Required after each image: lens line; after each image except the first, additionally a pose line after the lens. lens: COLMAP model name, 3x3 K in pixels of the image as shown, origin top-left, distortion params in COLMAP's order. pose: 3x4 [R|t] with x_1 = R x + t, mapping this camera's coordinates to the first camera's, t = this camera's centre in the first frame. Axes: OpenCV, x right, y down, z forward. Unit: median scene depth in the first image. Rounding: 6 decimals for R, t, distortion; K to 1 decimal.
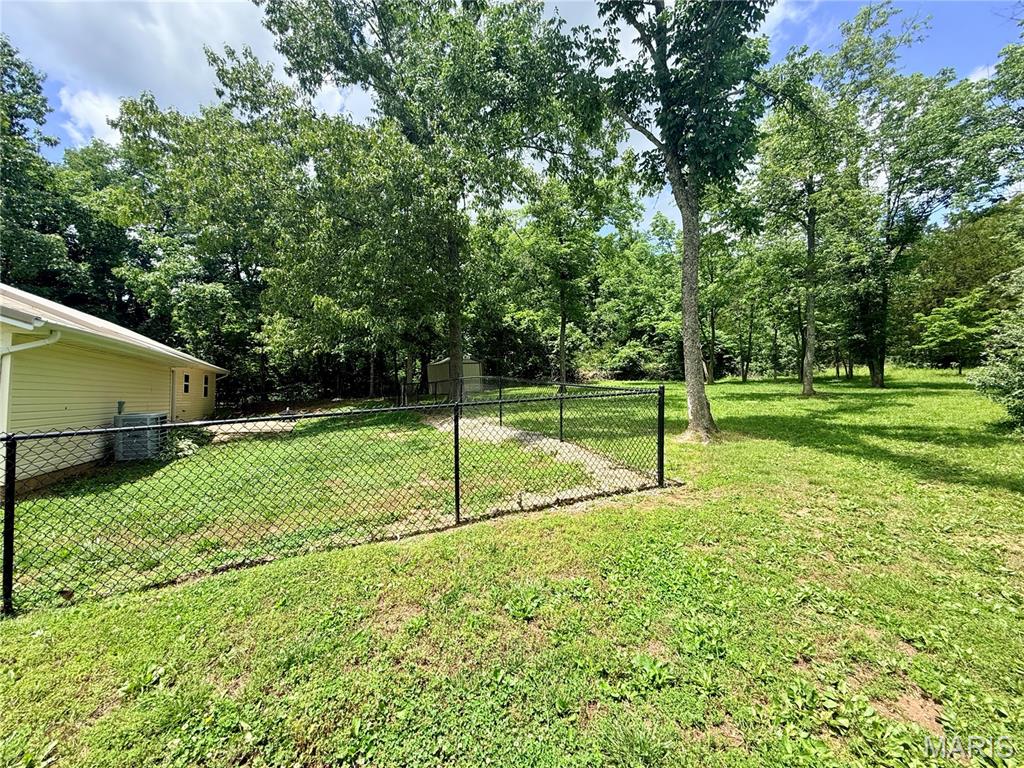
lens RADIAL K [[411.5, 0, 509.3], [0, 411.5, 383.7], [0, 0, 1]] dist [-0.001101, -0.000064]
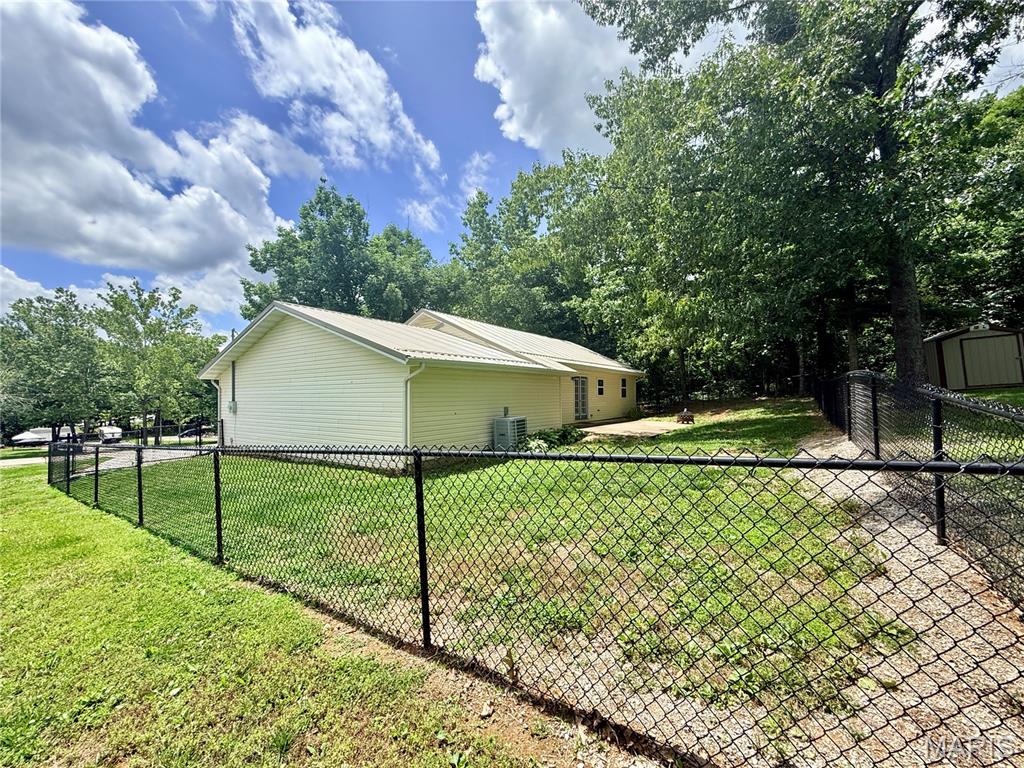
lens RADIAL K [[409.3, 0, 509.7], [0, 409.3, 385.1], [0, 0, 1]] dist [-0.000266, 0.000122]
pose [[0.491479, -0.024178, -0.870554, 0.160934], [0.039868, 0.999191, -0.005243, -0.014762], [0.869976, -0.032131, 0.492046, 0.274764]]
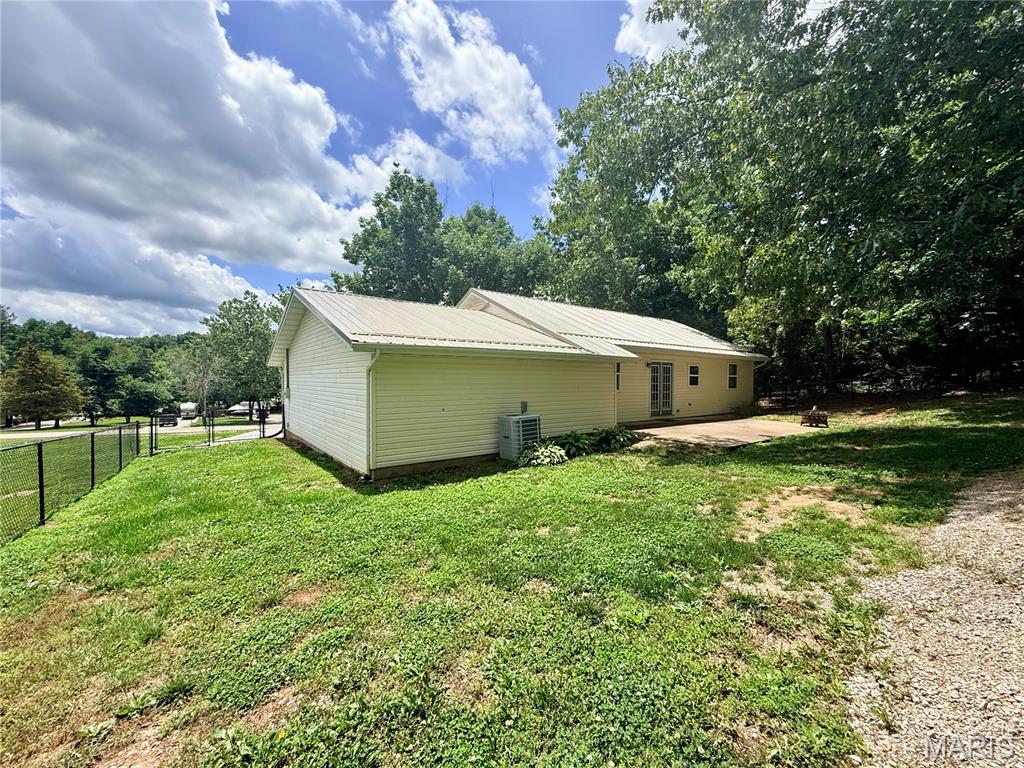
lens RADIAL K [[407.0, 0, 512.0], [0, 407.0, 384.0], [0, 0, 1]] dist [-0.002346, -0.000117]
pose [[0.199998, 0.013093, -0.979709, 0.070560], [0.033195, 0.999246, 0.020130, -0.018869], [0.979234, -0.036547, 0.199412, 0.573073]]
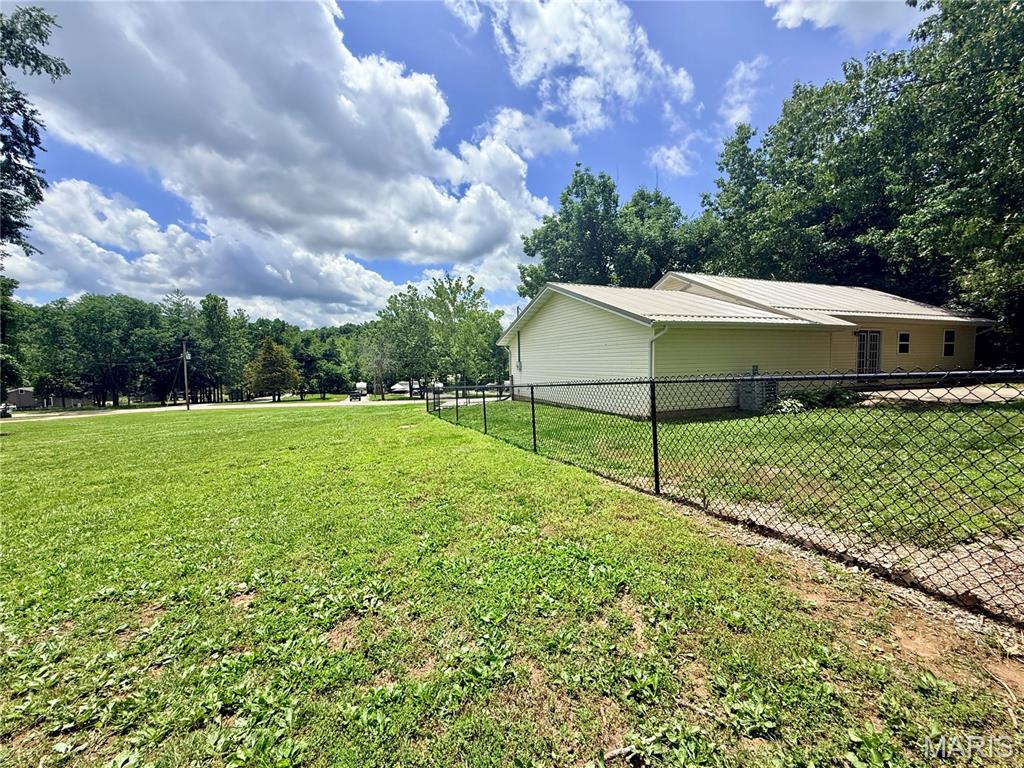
lens RADIAL K [[411.5, 0, 509.3], [0, 411.5, 383.7], [0, 0, 1]] dist [-0.001101, -0.000064]
pose [[-0.073711, 0.057247, -0.995635, 0.318755], [0.052930, 0.997169, 0.053417, -0.007280], [0.995874, -0.048761, -0.076532, 0.239430]]
